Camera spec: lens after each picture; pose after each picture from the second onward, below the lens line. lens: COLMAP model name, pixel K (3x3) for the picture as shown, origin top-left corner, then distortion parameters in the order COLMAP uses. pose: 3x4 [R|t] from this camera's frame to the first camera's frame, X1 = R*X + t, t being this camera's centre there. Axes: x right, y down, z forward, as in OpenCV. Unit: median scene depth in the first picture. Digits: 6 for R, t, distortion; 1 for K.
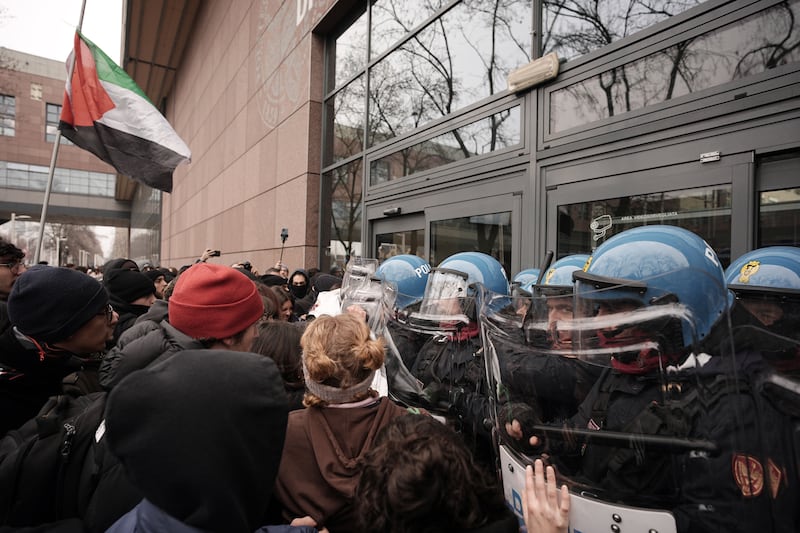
lens RADIAL K [[444.0, 0, 400.0], [0, 444.0, 266.5], [0, 0, 1]] dist [-0.045985, 0.034014]
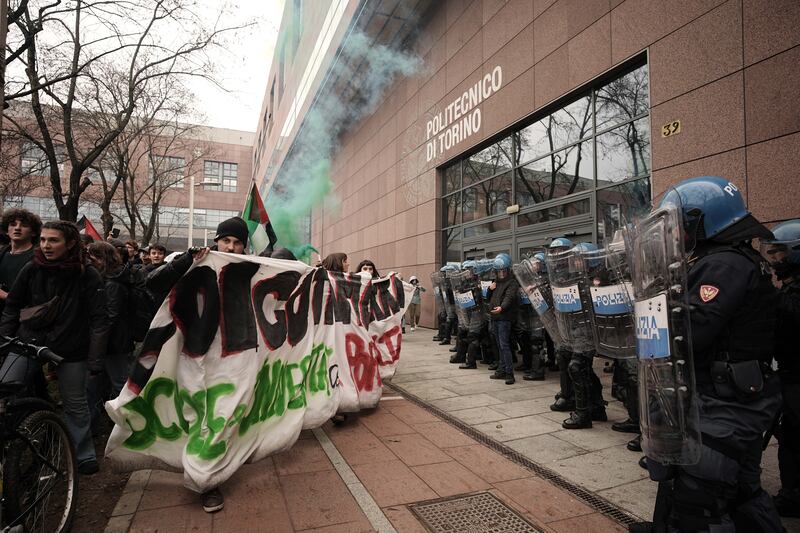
lens RADIAL K [[444.0, 0, 400.0], [0, 444.0, 266.5], [0, 0, 1]] dist [-0.045985, 0.034014]
pose [[0.980352, -0.022725, -0.195941, 0.077028], [0.013711, 0.998789, -0.047240, 0.109239], [0.196777, 0.043625, 0.979477, -1.803807]]
